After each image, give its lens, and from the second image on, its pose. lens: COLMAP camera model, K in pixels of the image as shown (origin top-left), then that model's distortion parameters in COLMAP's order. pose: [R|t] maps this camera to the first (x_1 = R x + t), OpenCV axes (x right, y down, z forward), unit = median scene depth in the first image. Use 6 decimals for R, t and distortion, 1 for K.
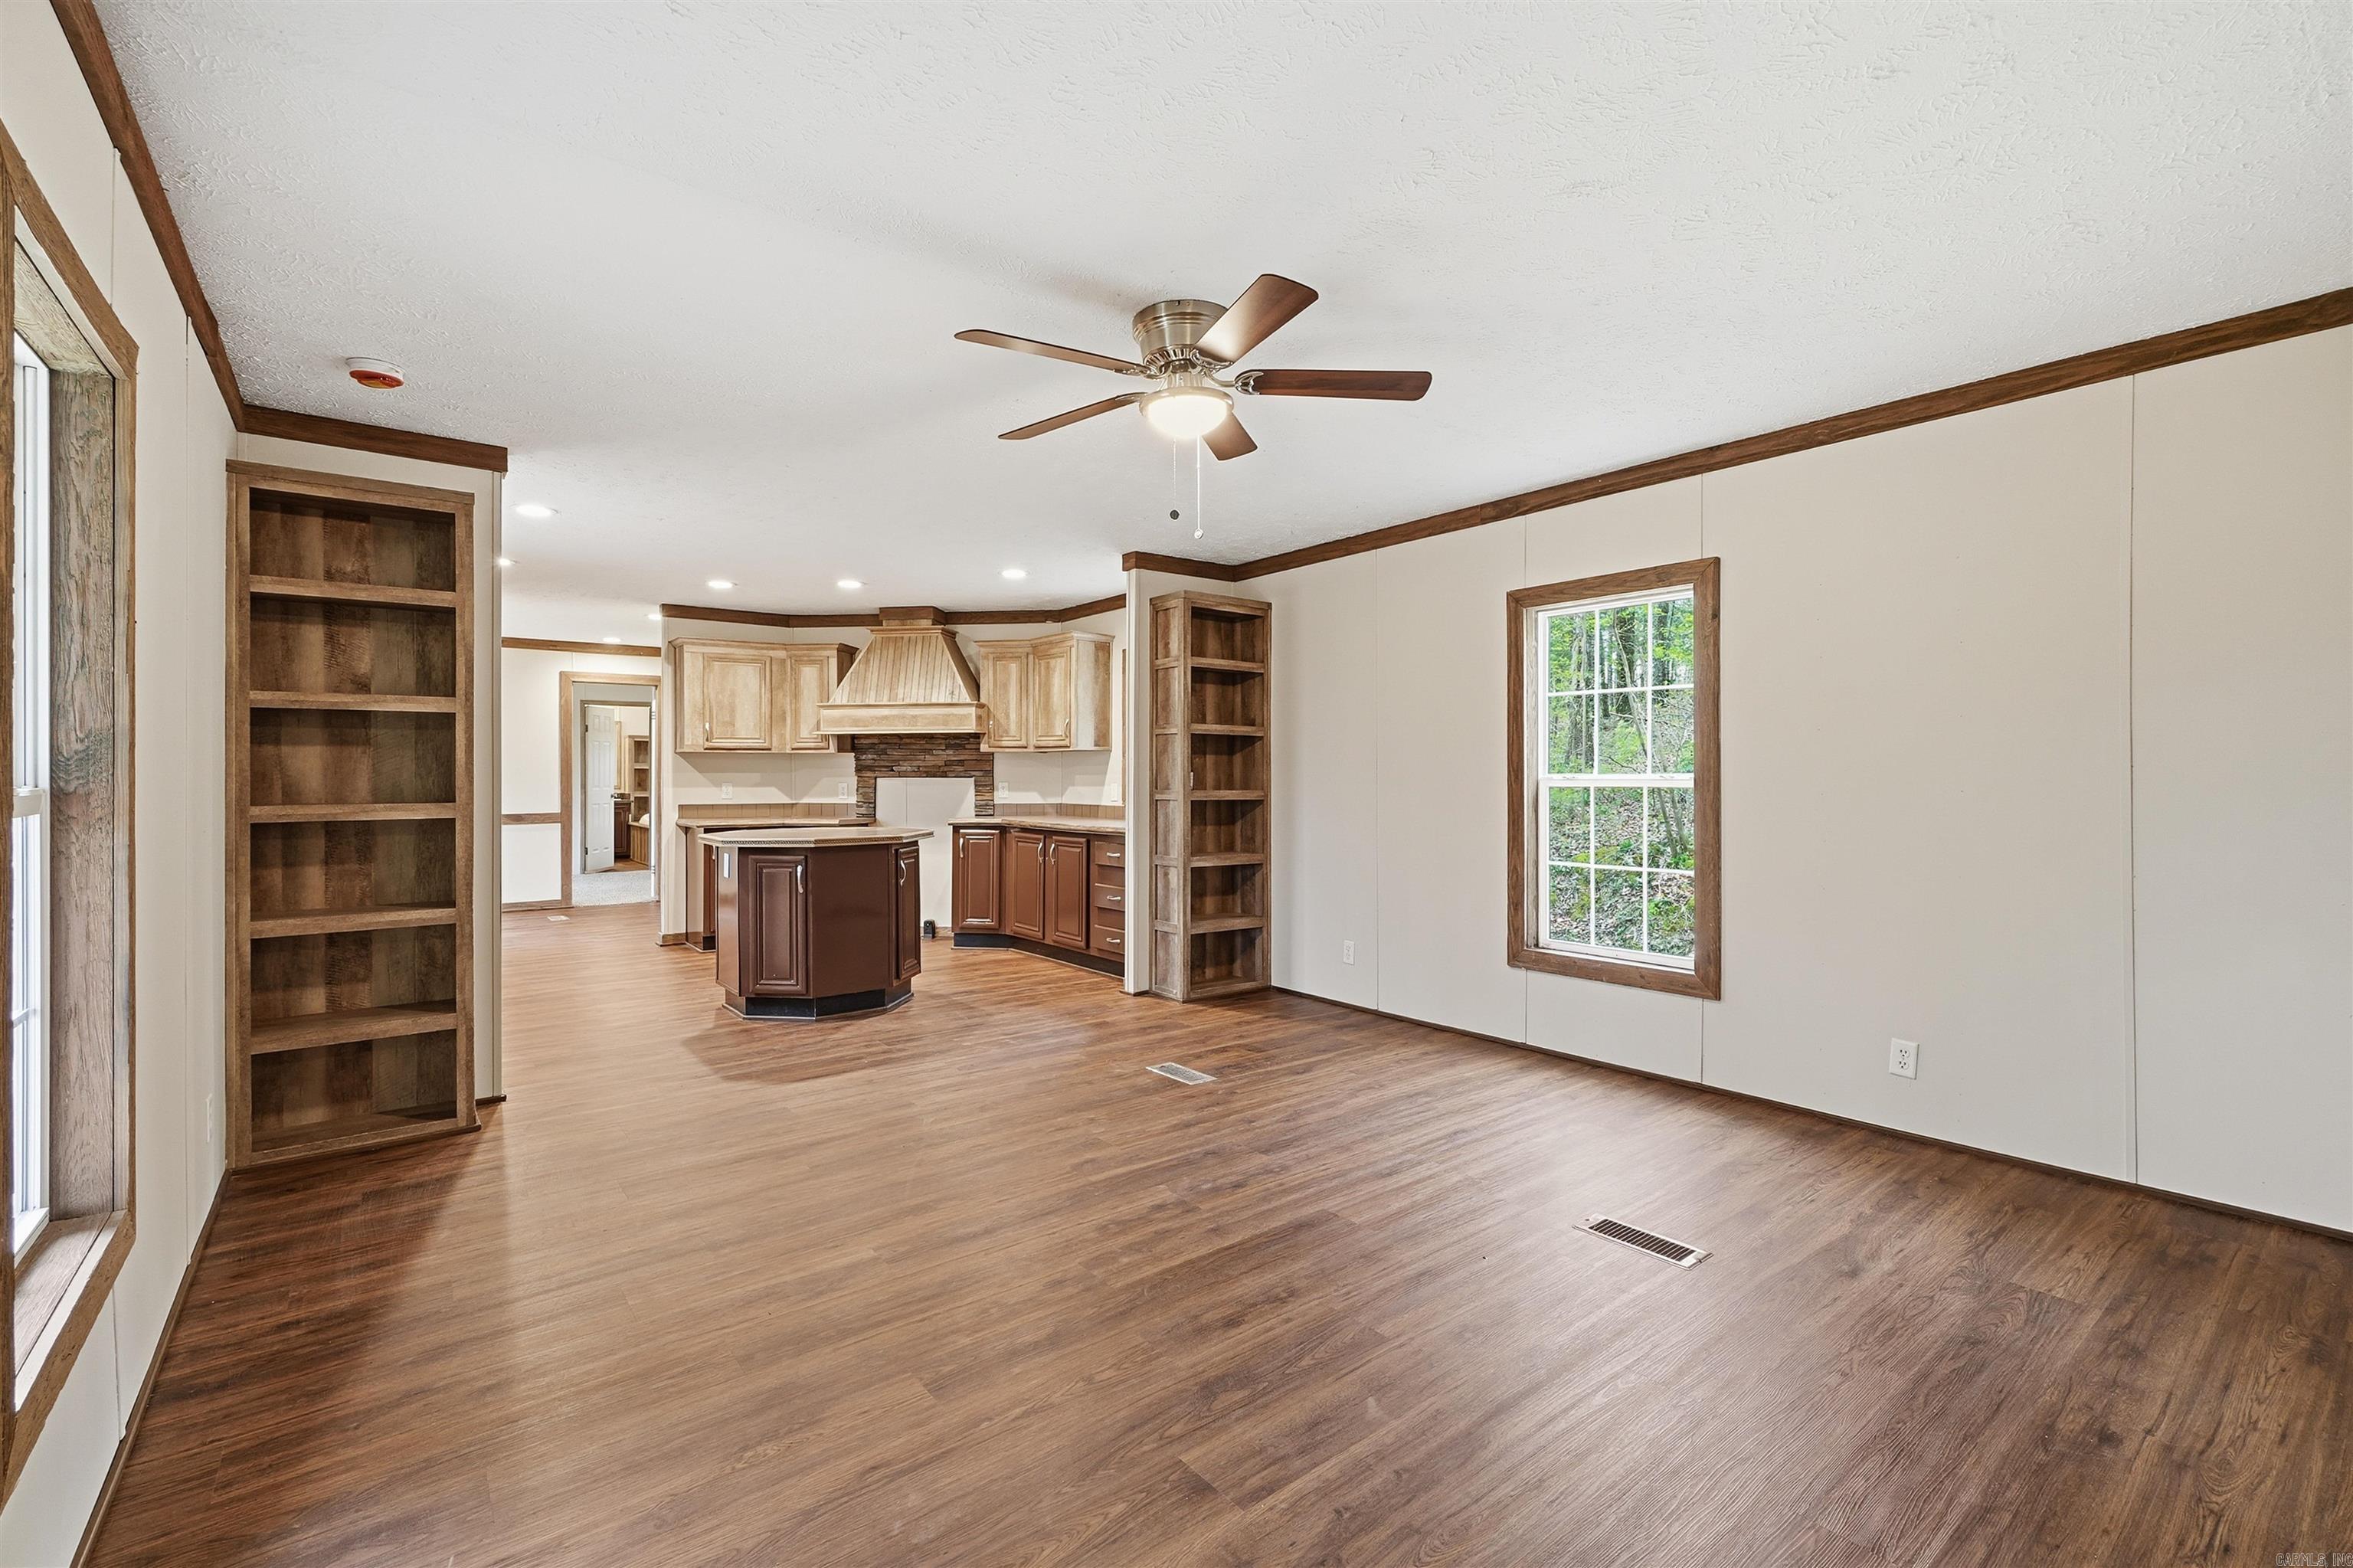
lens RADIAL K [[1014.6, 0, 1162.8], [0, 1014.6, 776.2], [0, 0, 1]] dist [-0.000670, 0.000107]
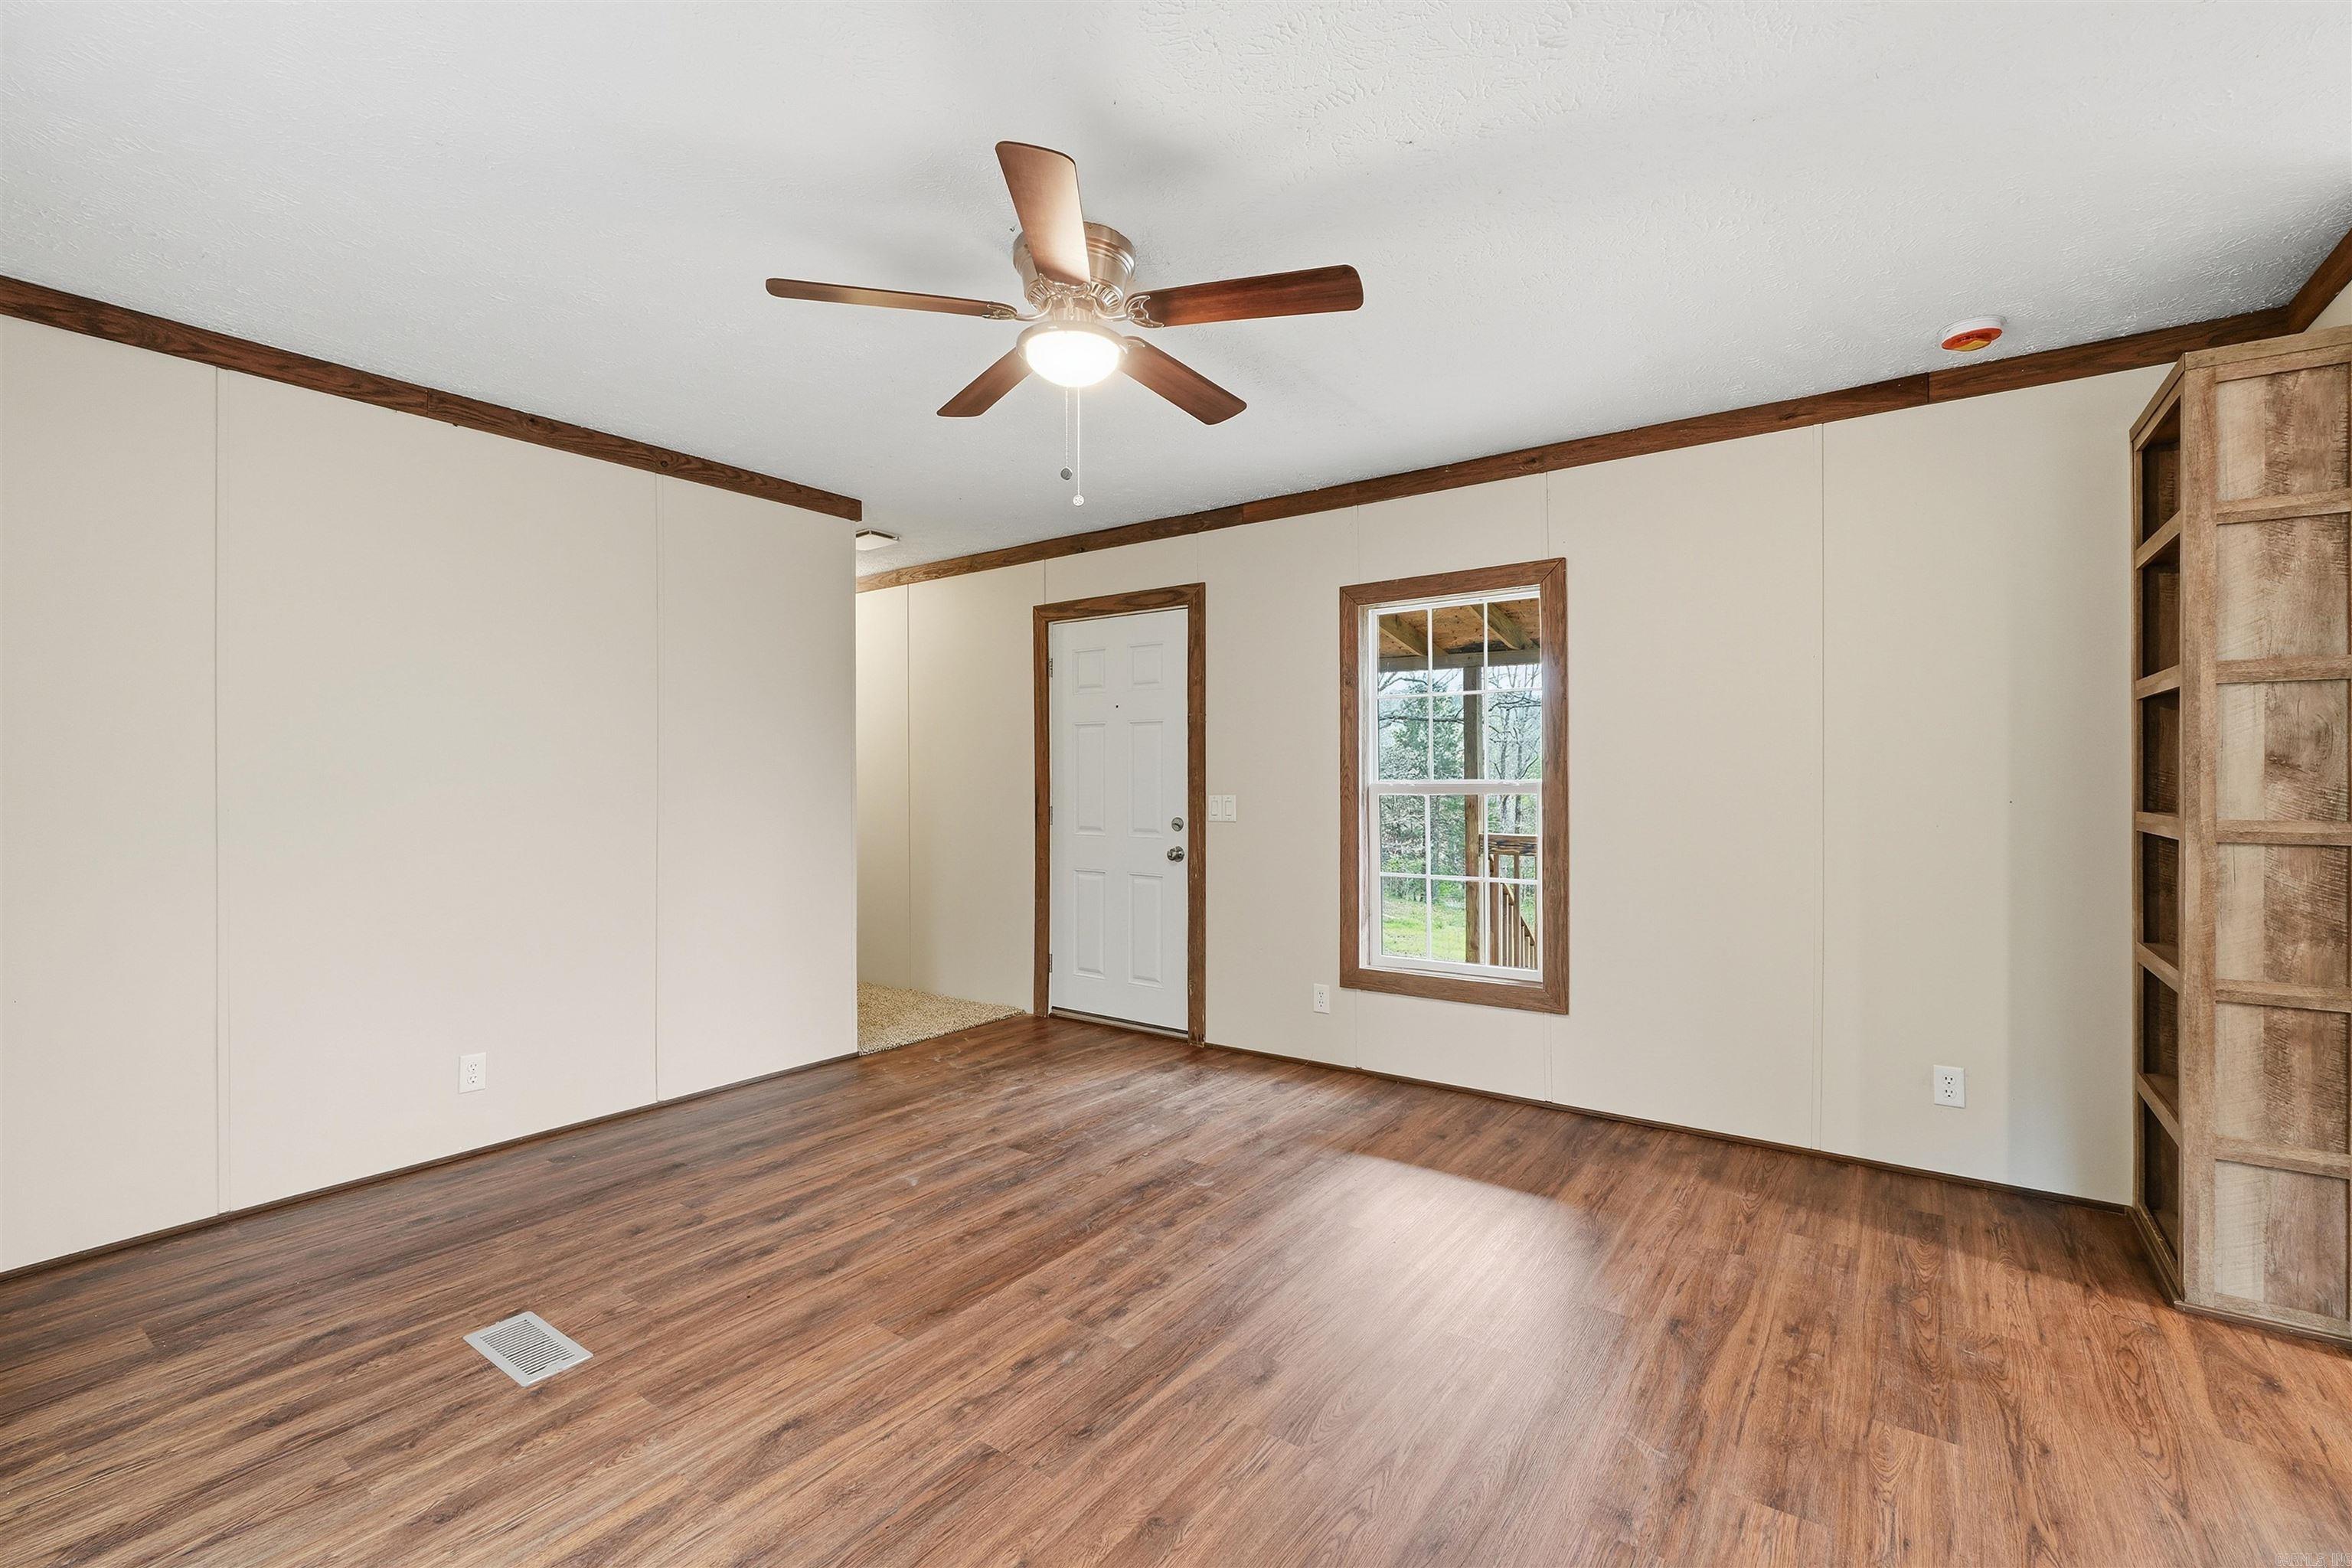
lens RADIAL K [[1038.8, 0, 1168.9], [0, 1038.8, 771.8], [0, 0, 1]] dist [-0.001382, 0.000917]
pose [[-0.959662, 0.003648, -0.281134, 0.074524], [0.003605, 0.999993, 0.000667, -0.003762], [0.281134, -0.000373, -0.959668, 0.714080]]
